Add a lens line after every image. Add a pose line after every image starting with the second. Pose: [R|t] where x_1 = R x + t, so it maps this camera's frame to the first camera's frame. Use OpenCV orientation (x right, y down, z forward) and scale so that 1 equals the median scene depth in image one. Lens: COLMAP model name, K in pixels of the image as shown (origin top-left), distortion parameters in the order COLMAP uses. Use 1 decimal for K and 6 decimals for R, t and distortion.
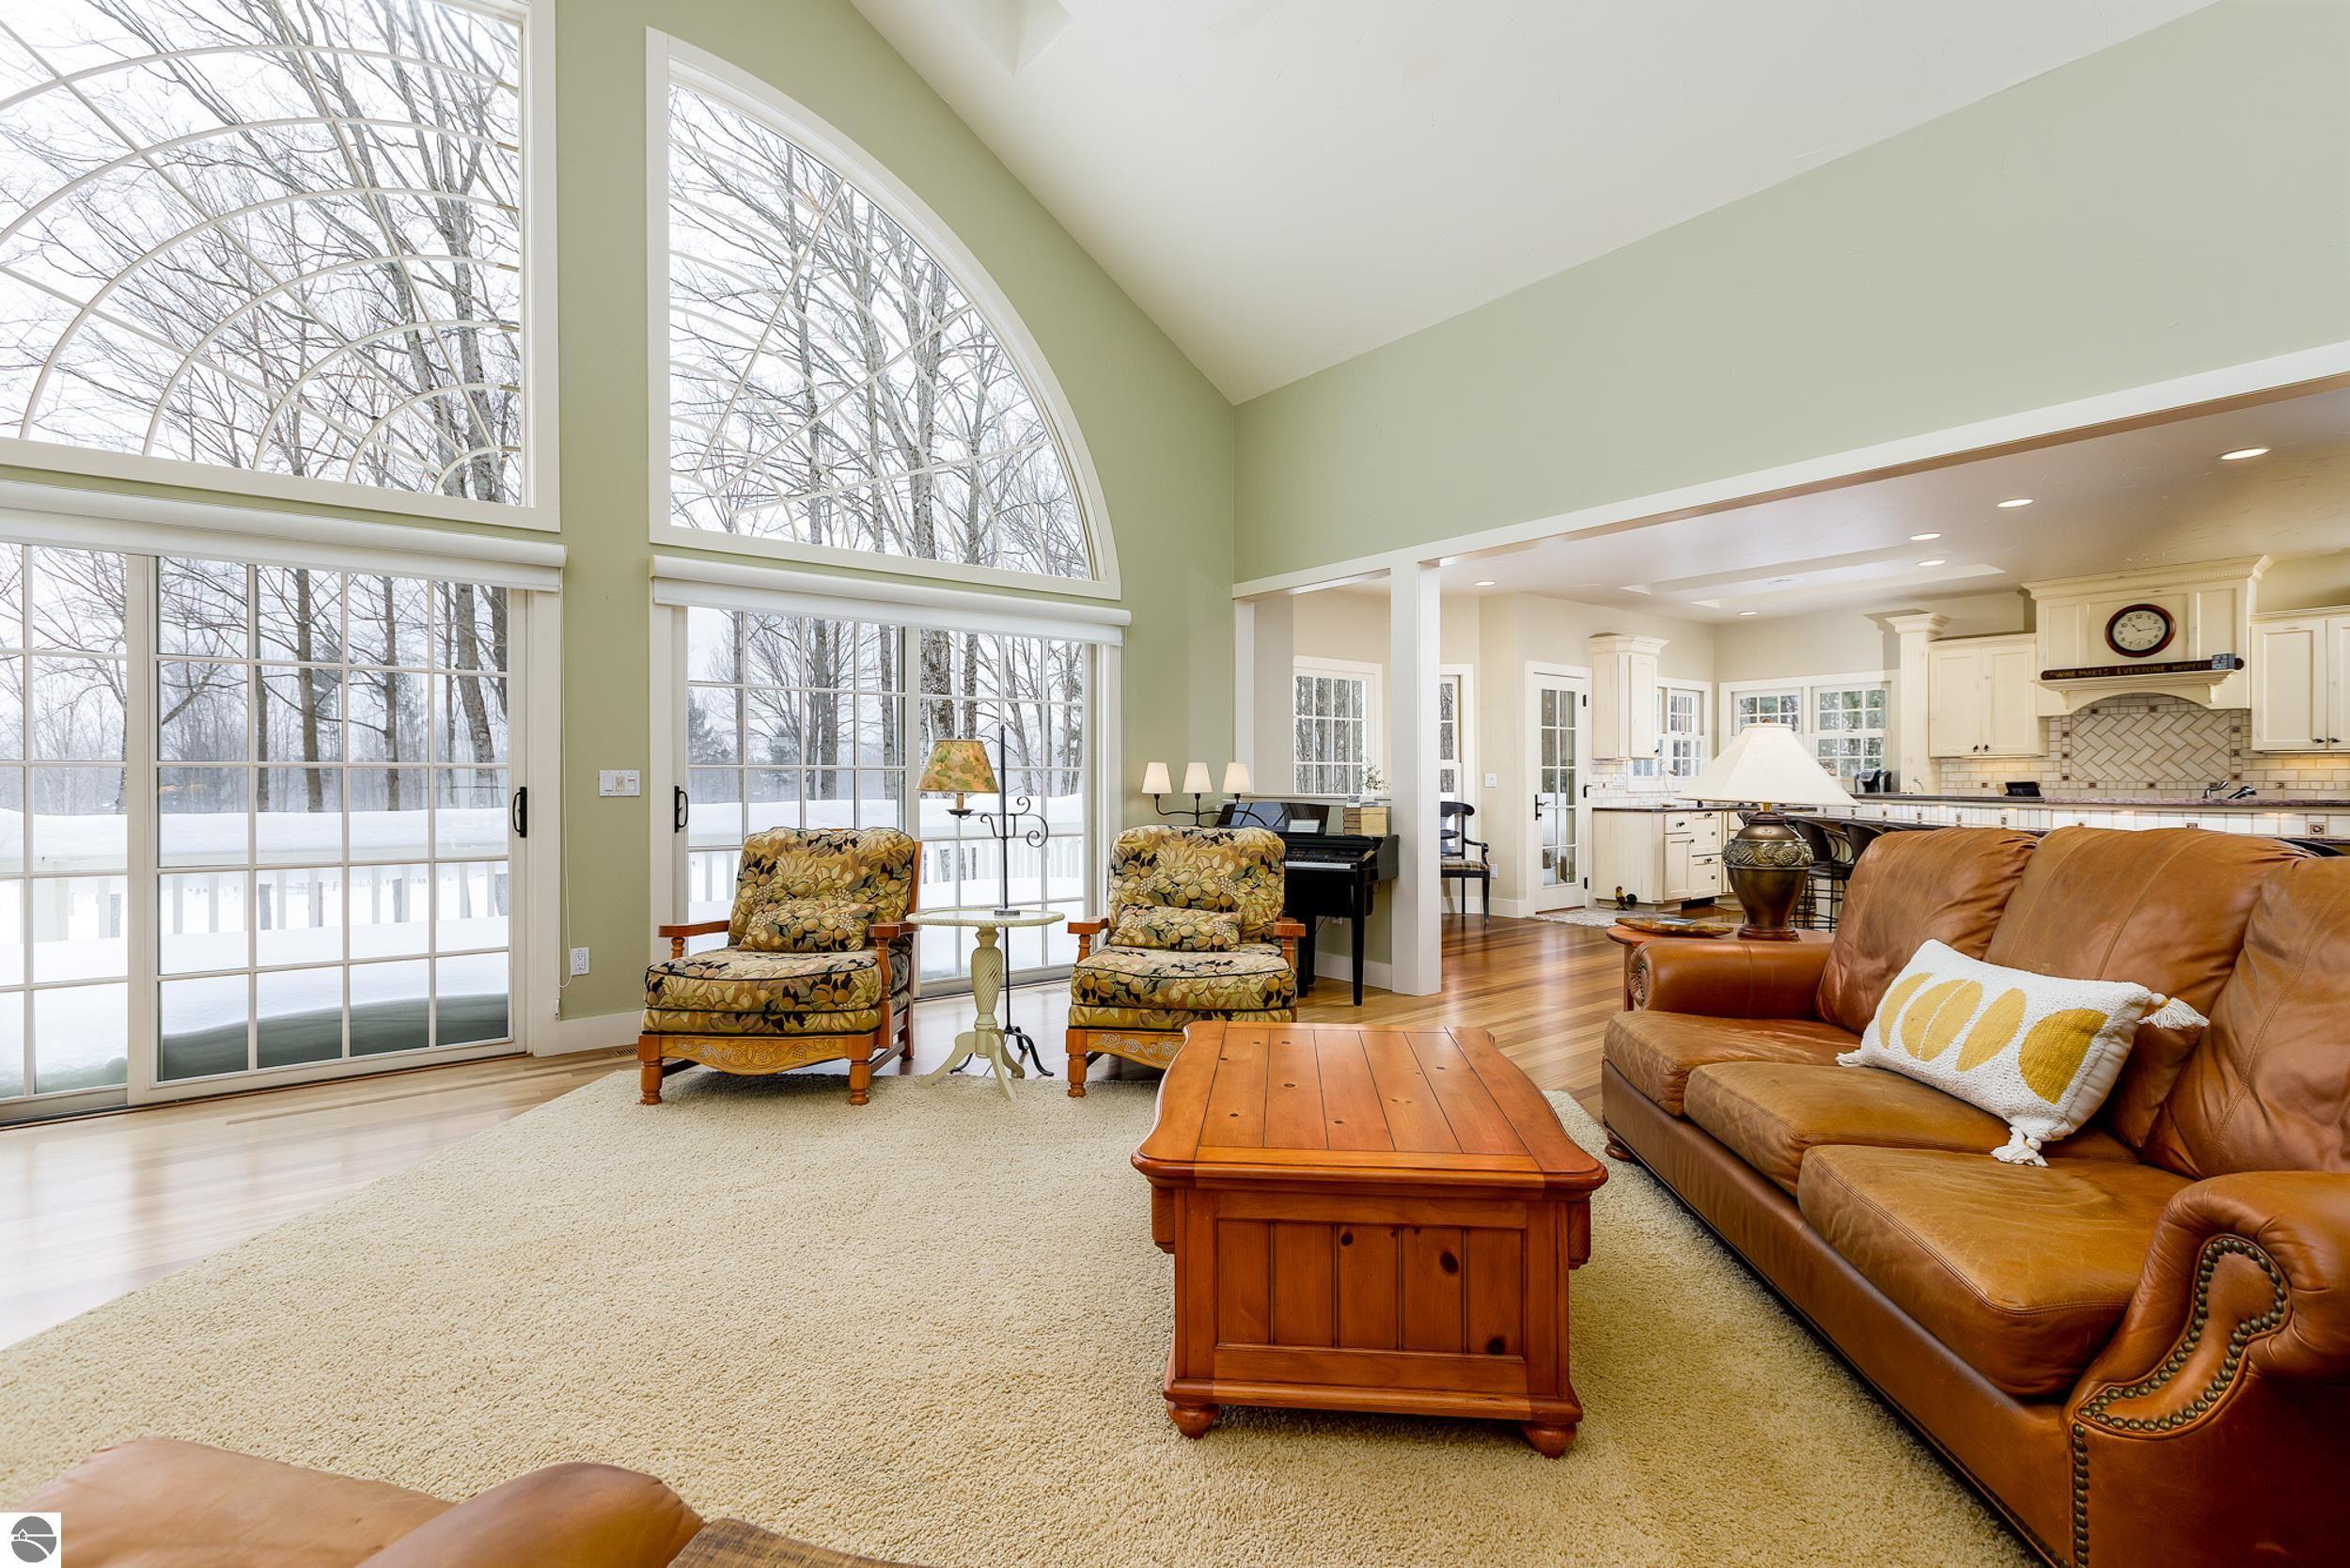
lens RADIAL K [[1072.0, 0, 1164.3], [0, 1072.0, 785.0], [0, 0, 1]] dist [-0.000668, -0.000337]
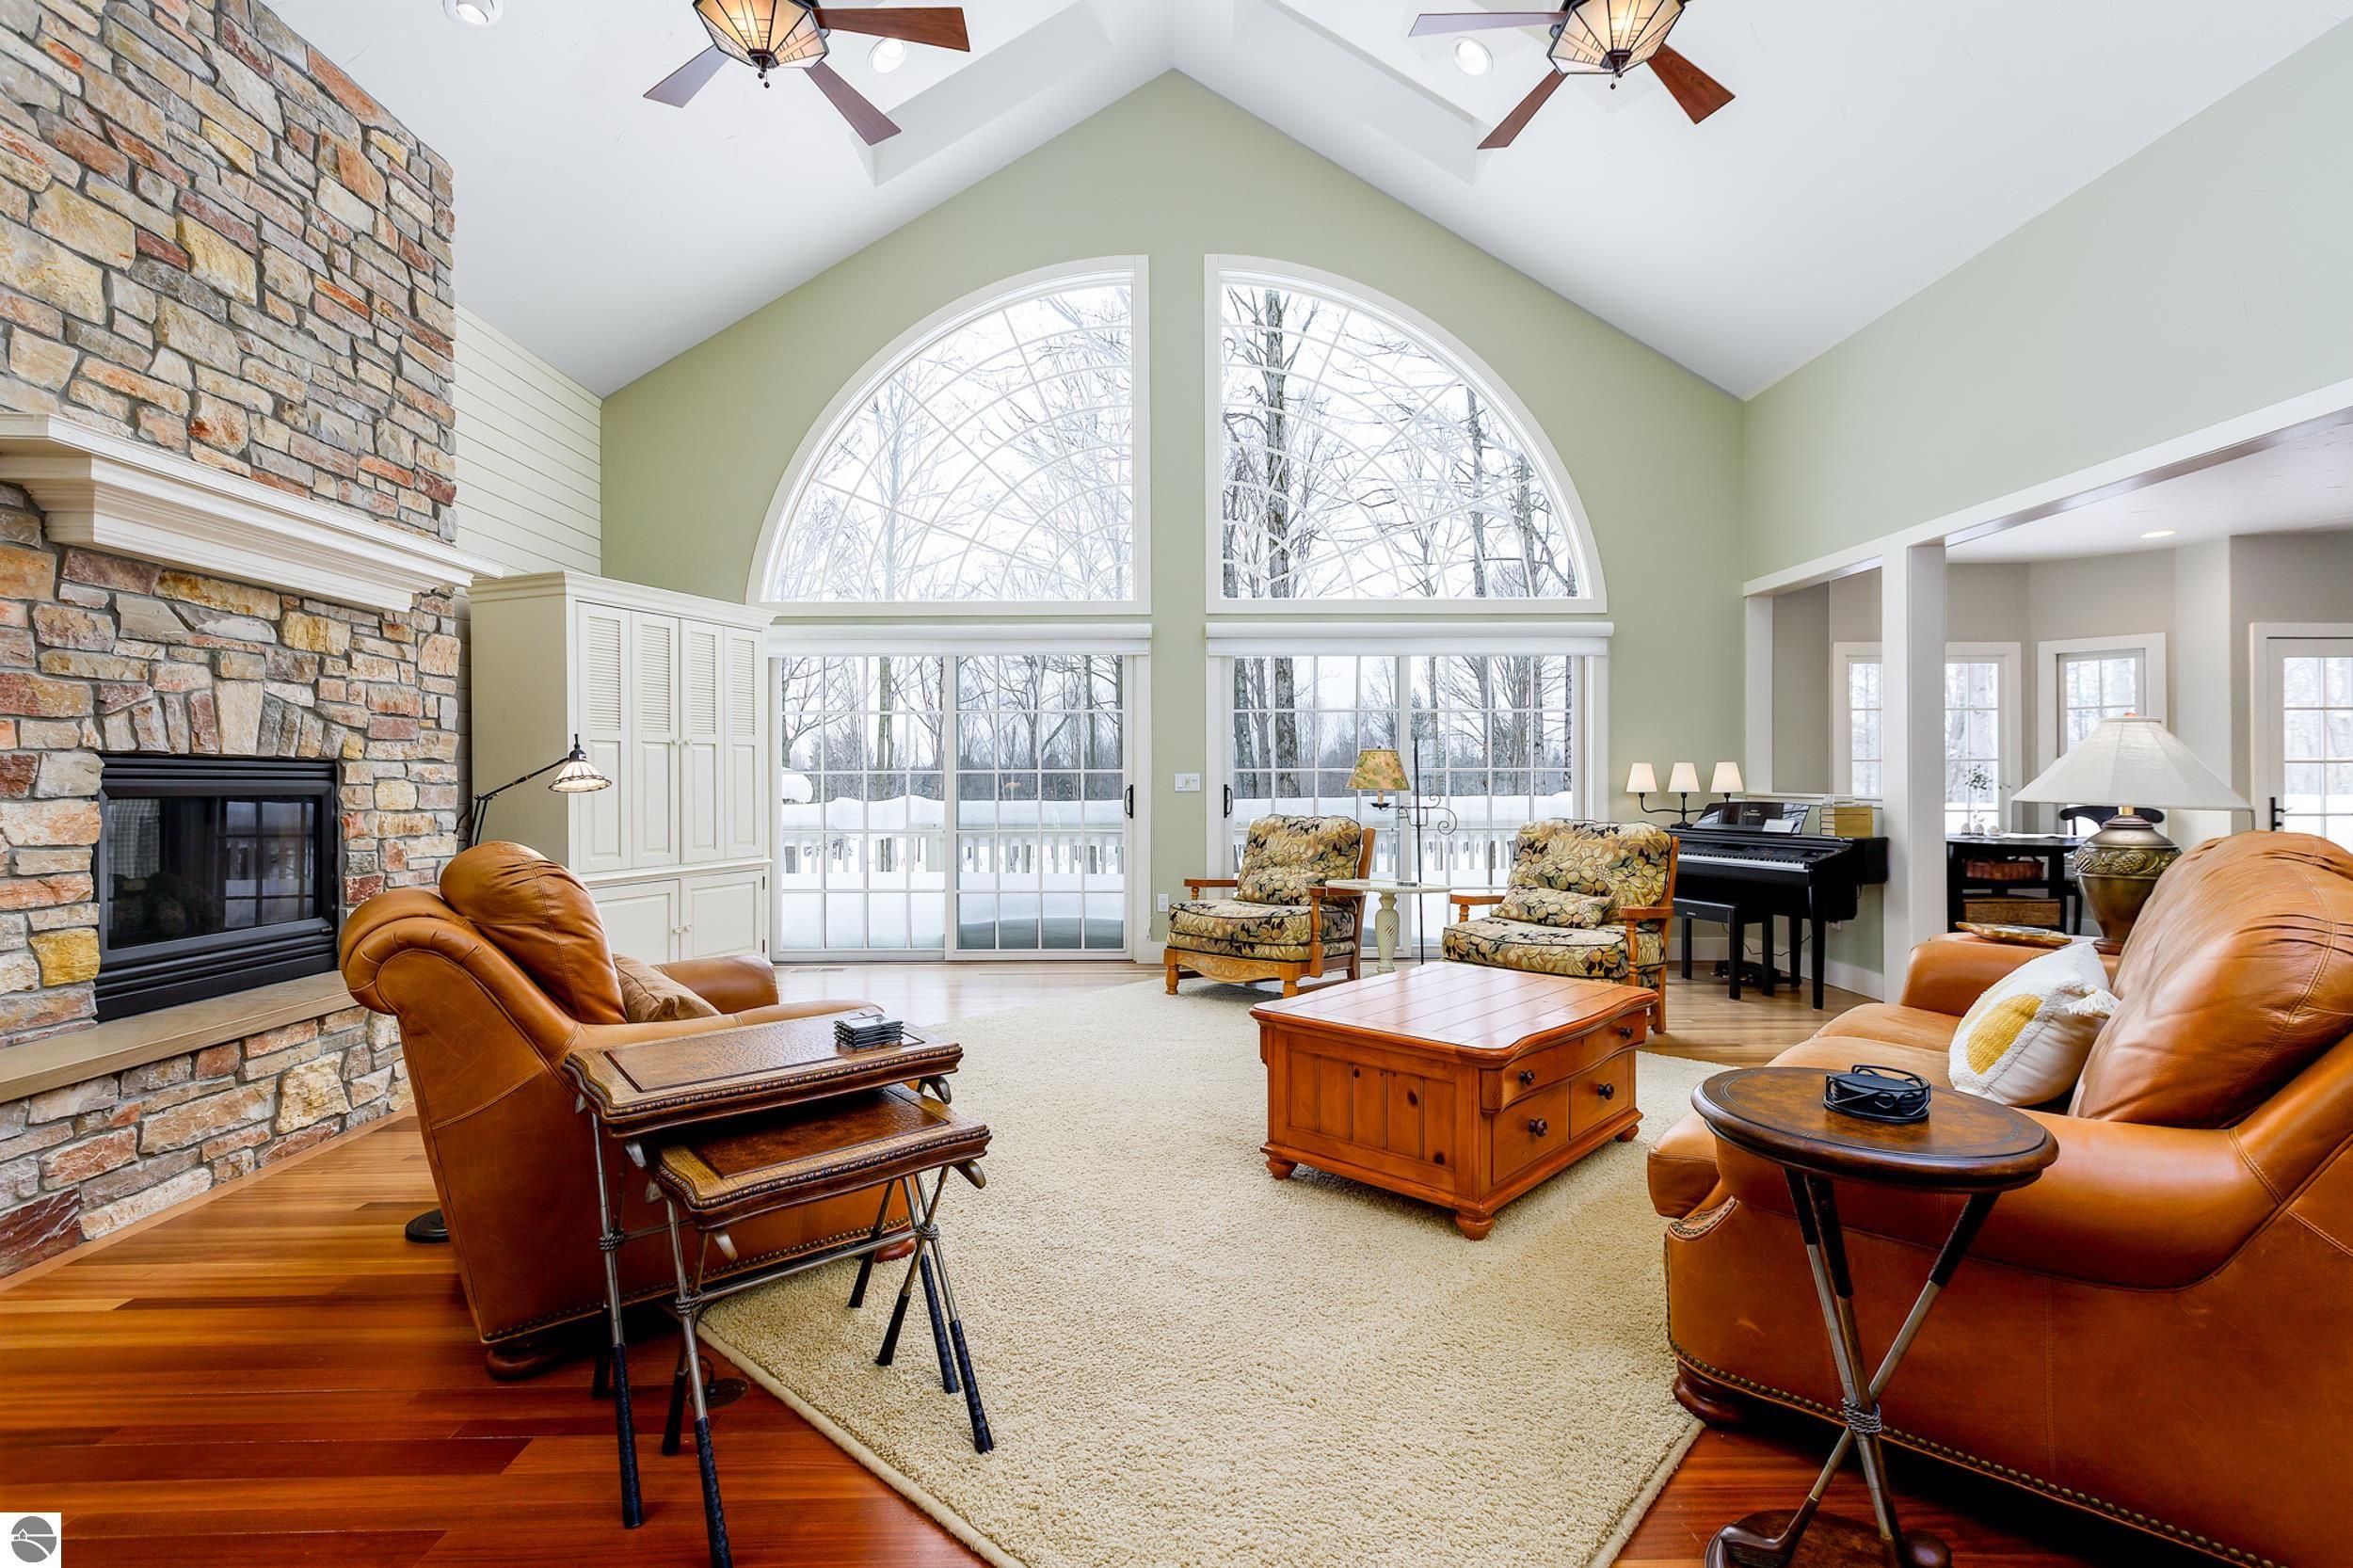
lens RADIAL K [[1065.2, 0, 1175.7], [0, 1065.2, 779.6], [0, 0, 1]] dist [0.002390, 0.000469]
pose [[0.798305, -0.001108, -0.602253, 0.396675], [-0.000794, 0.999996, -0.002893, -0.001660], [0.602253, 0.002788, 0.798300, -0.180929]]
